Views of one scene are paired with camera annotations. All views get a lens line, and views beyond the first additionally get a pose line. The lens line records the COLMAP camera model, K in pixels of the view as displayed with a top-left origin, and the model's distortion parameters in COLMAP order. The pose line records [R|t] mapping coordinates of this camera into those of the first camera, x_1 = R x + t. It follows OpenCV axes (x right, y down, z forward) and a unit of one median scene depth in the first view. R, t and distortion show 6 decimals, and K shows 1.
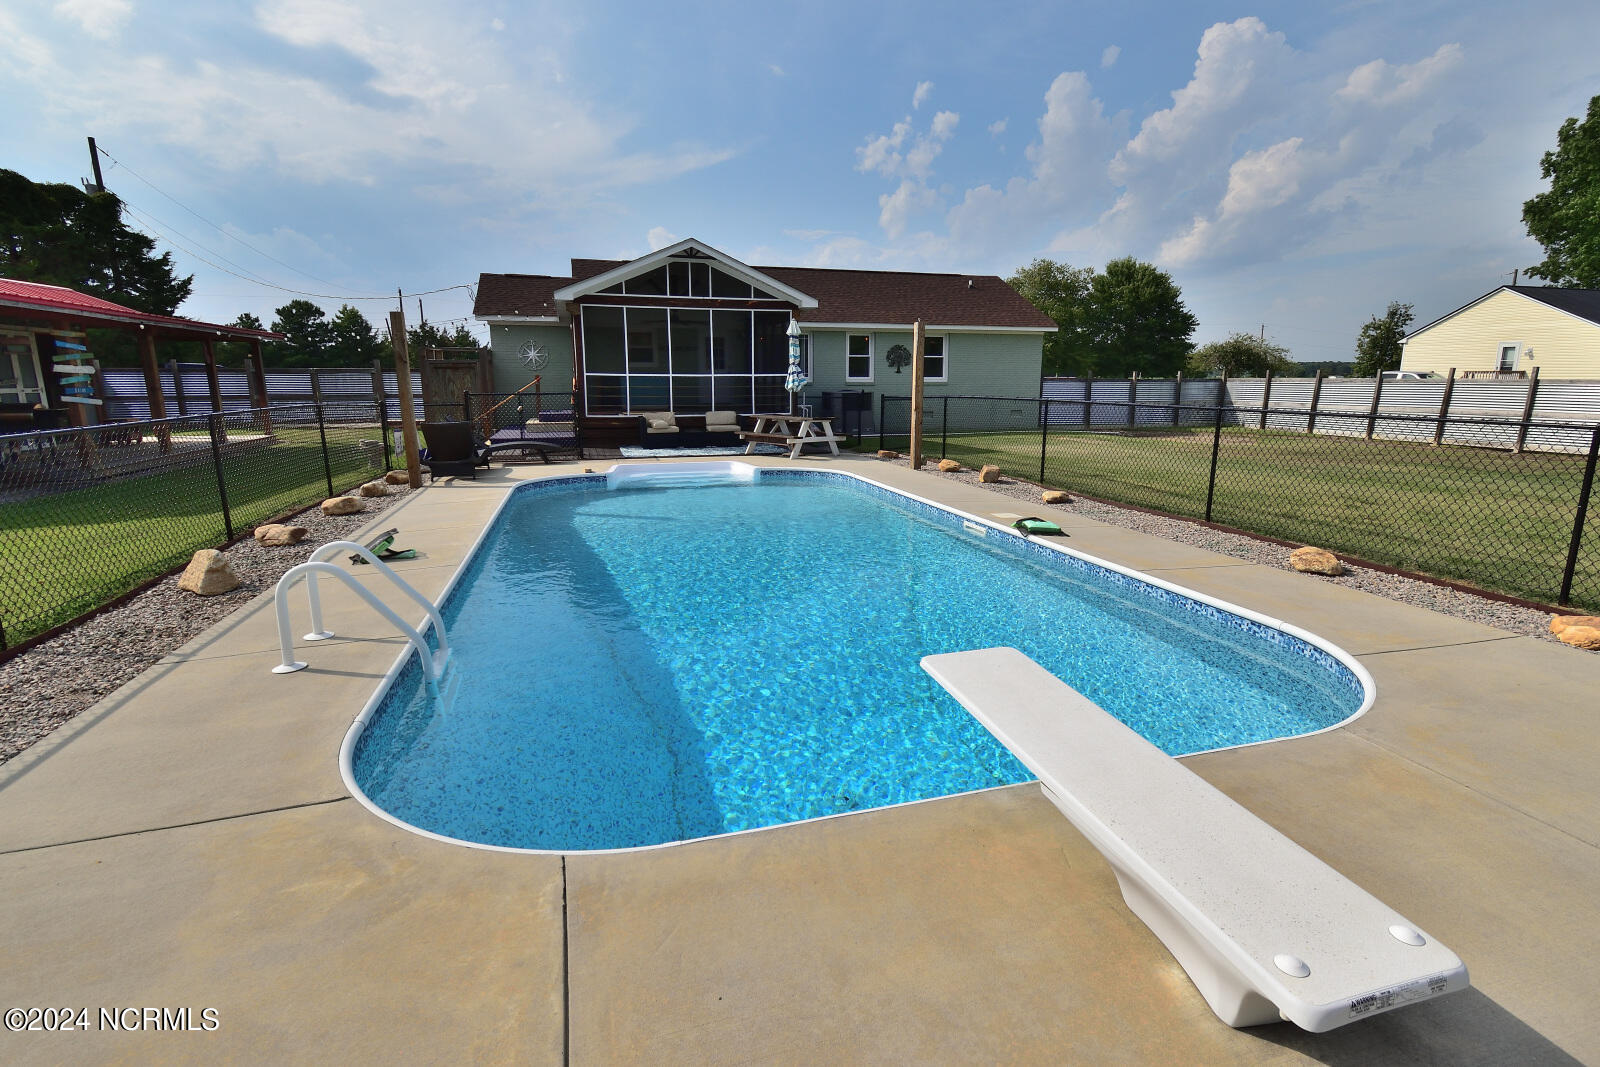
lens RADIAL K [[735.7, 0, 800.0], [0, 735.7, 533.5], [0, 0, 1]] dist [-0.003197, -0.001065]
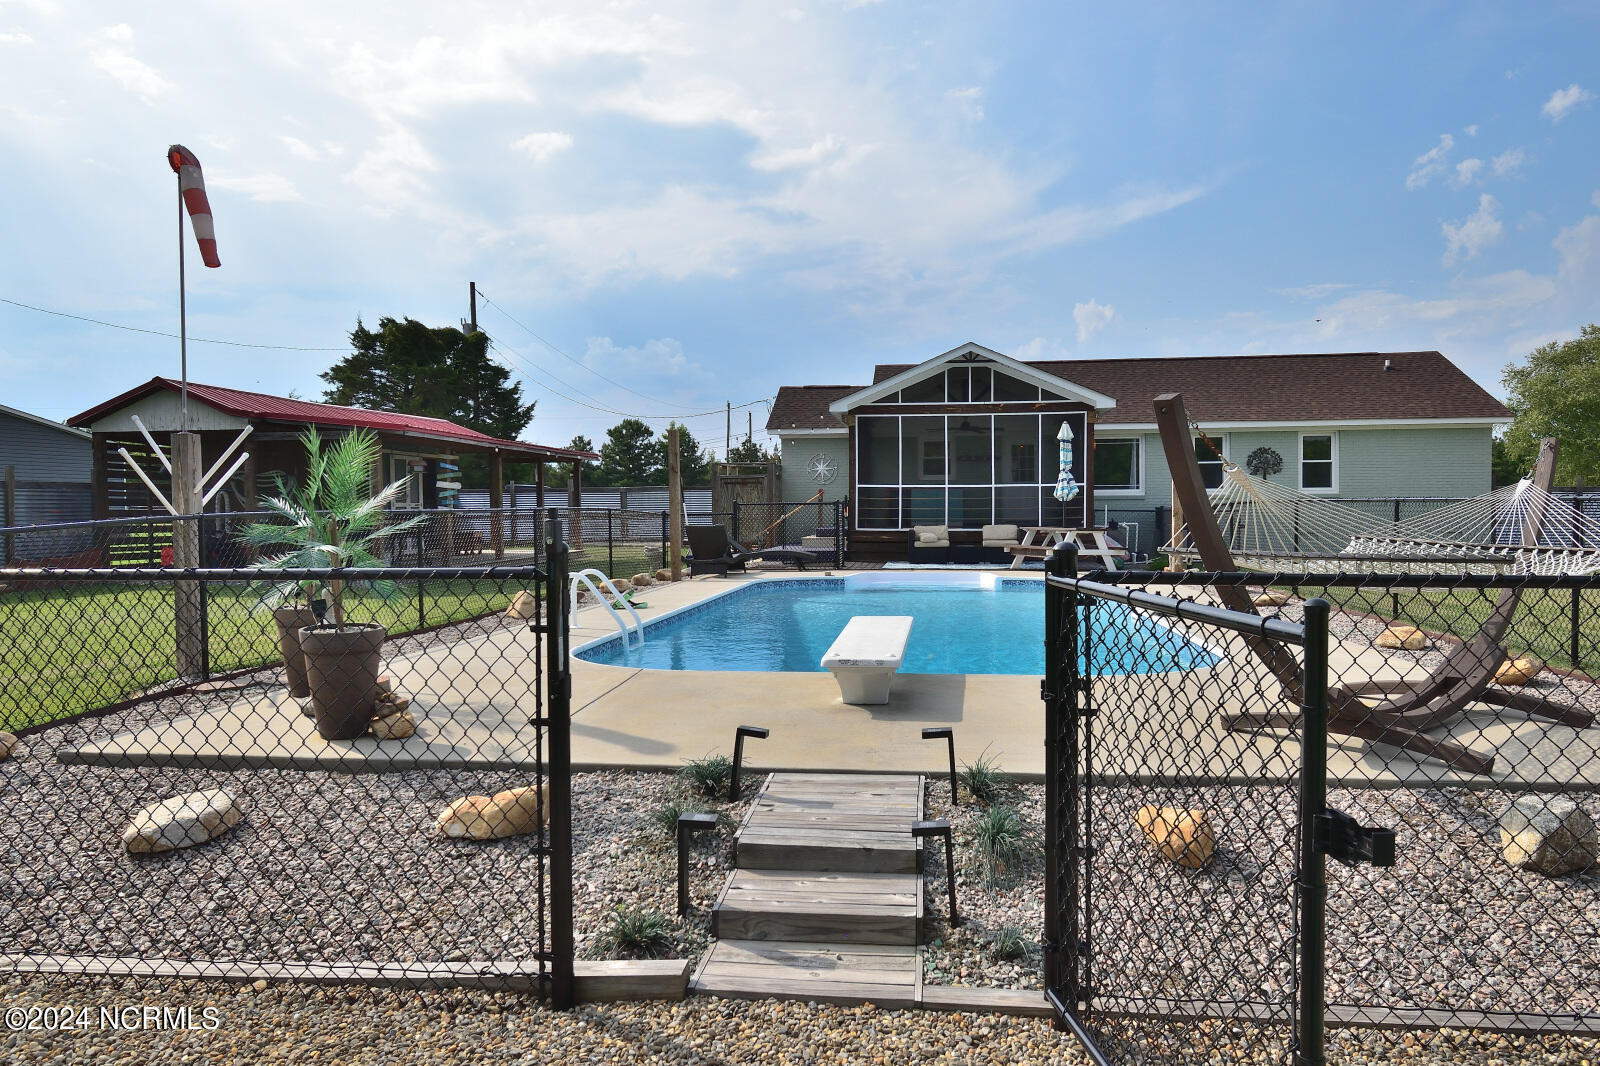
lens RADIAL K [[1014.1, 0, 803.9], [0, 1014.1, 573.2], [0, 0, 1]] dist [-0.020516, 0.000820]
pose [[0.916152, 0.019384, -0.400361, 0.153274], [-0.074592, 0.989627, -0.122776, 0.054941], [0.393829, 0.142345, 0.908095, -0.182782]]
